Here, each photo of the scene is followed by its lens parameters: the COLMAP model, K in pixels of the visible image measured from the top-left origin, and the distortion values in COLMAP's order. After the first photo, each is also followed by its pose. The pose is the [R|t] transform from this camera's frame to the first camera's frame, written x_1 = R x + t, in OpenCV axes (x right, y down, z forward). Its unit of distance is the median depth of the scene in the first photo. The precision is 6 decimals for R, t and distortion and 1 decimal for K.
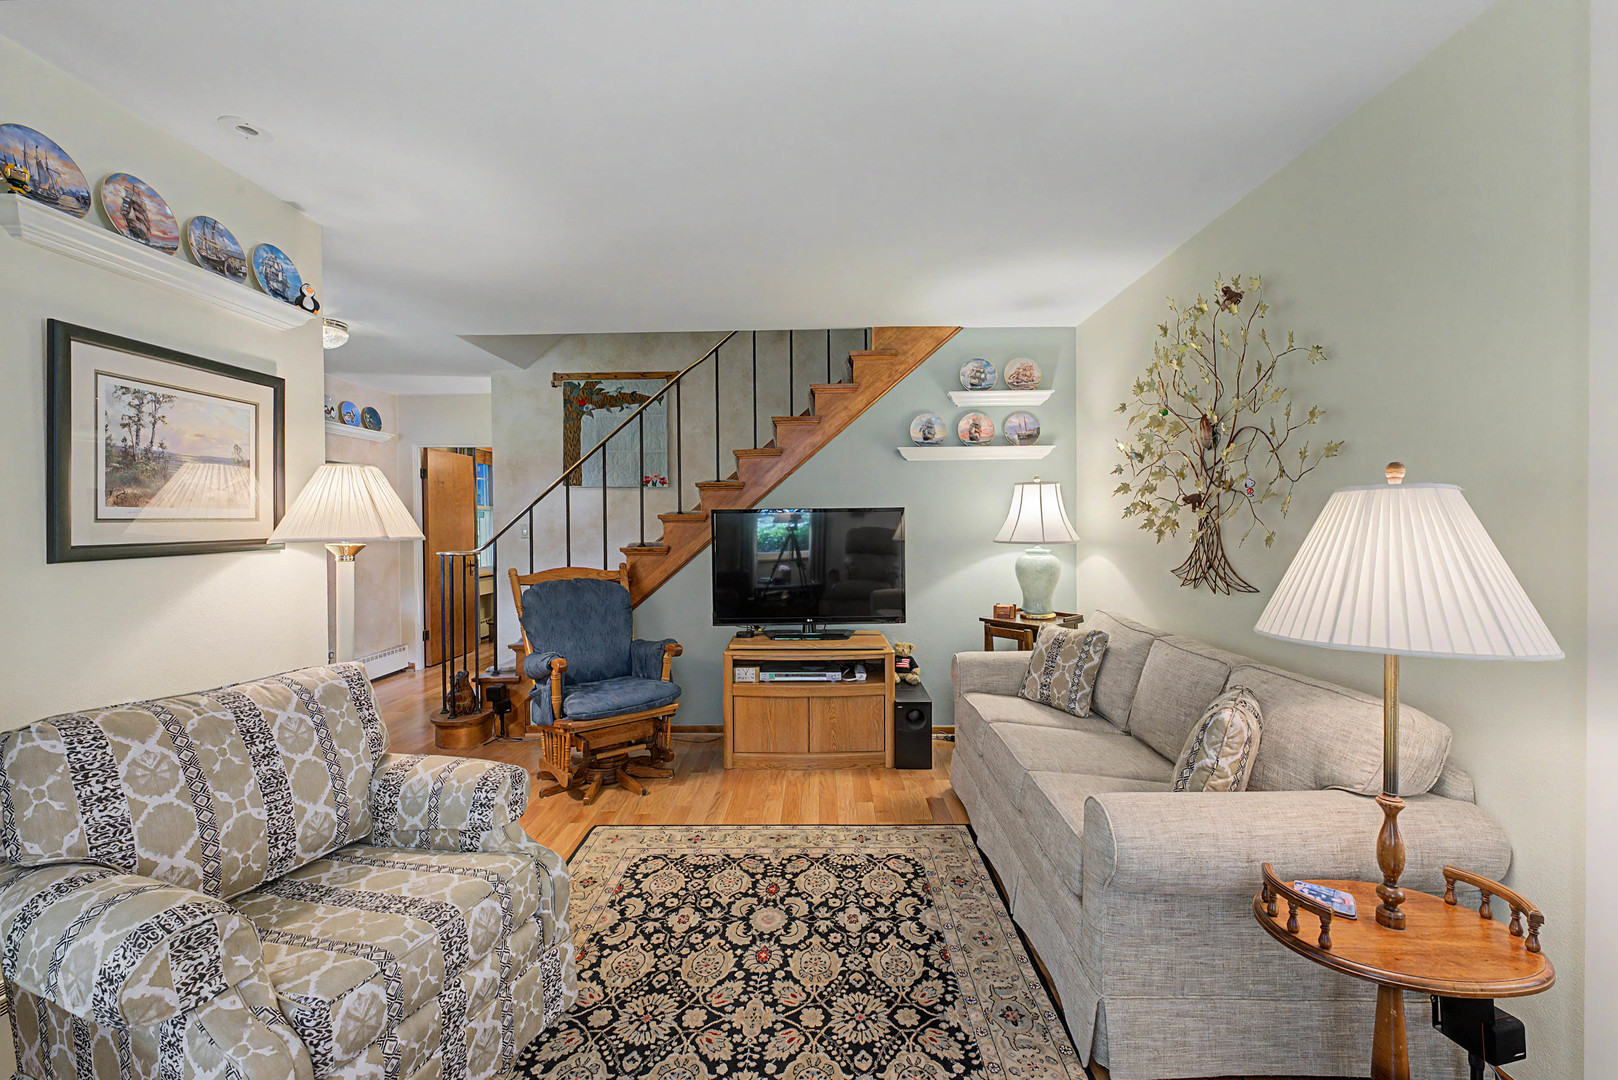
lens RADIAL K [[669.5, 0, 809.6], [0, 669.5, 533.5], [0, 0, 1]] dist [0.002608, 0.000118]
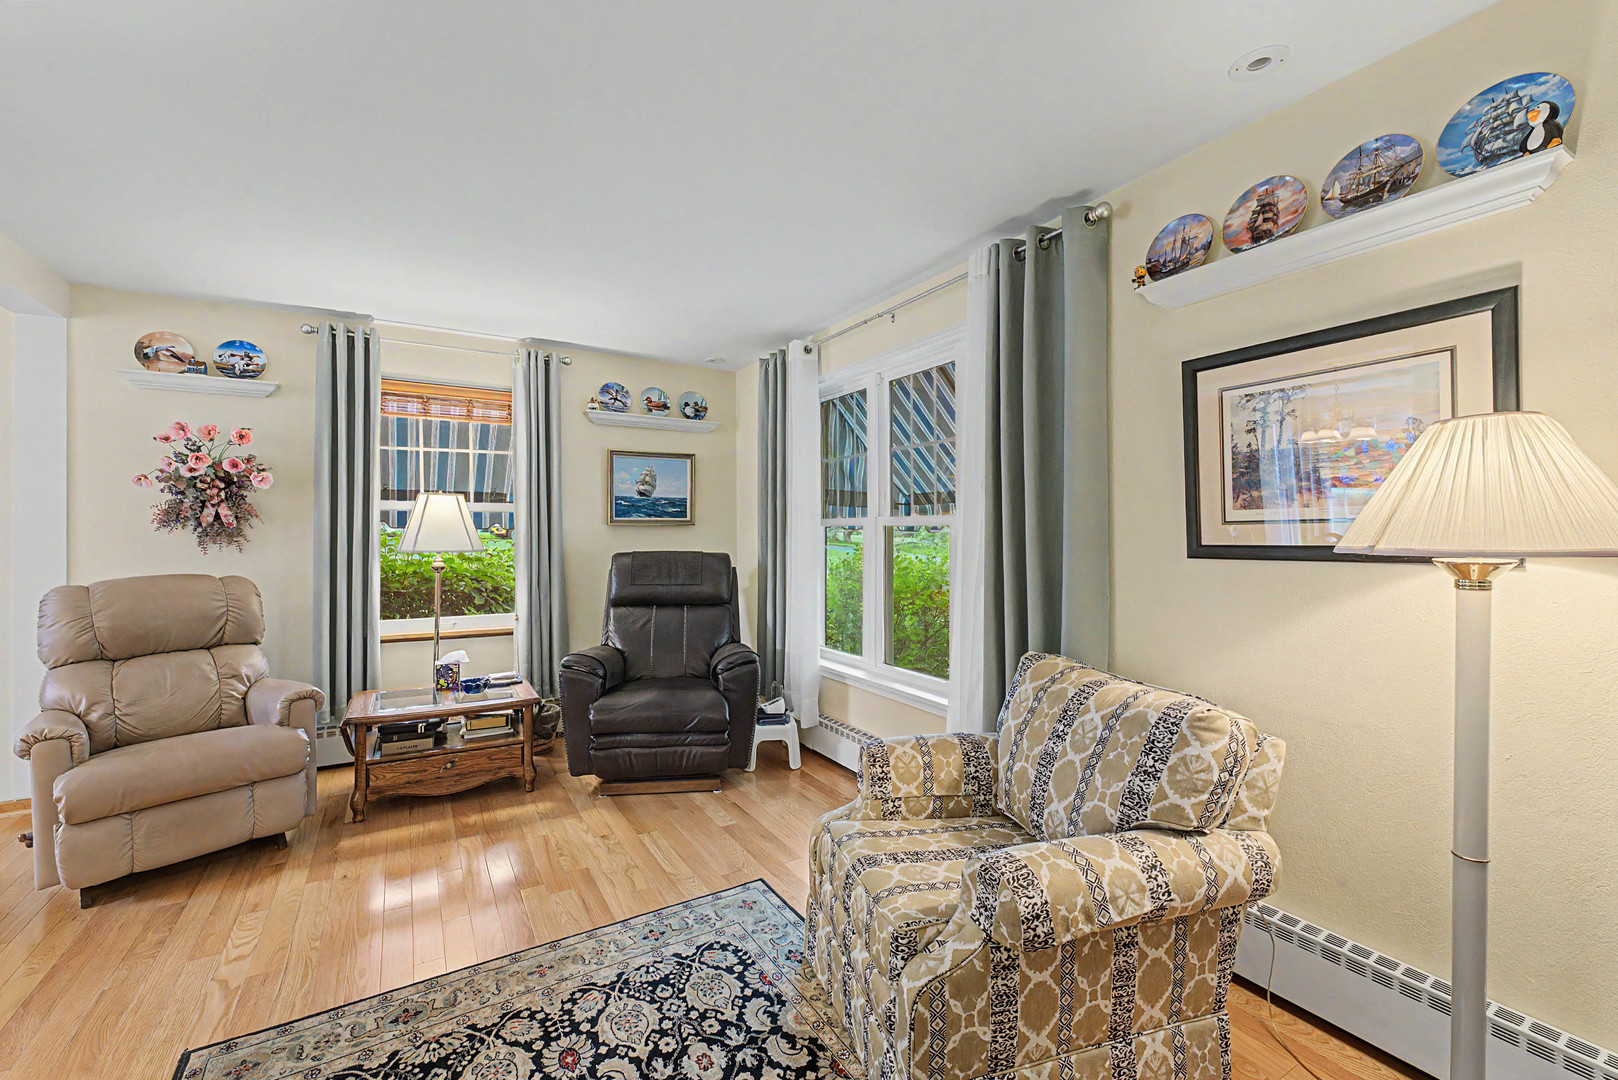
lens RADIAL K [[669.5, 0, 819.8], [0, 669.5, 519.4], [0, 0, 1]] dist [0.002608, 0.000118]
pose [[-0.828454, 0.000898, -0.560056, 0.112189], [0.004794, 0.999973, -0.005489, -0.022467], [0.560036, -0.007233, -0.828437, 1.524799]]
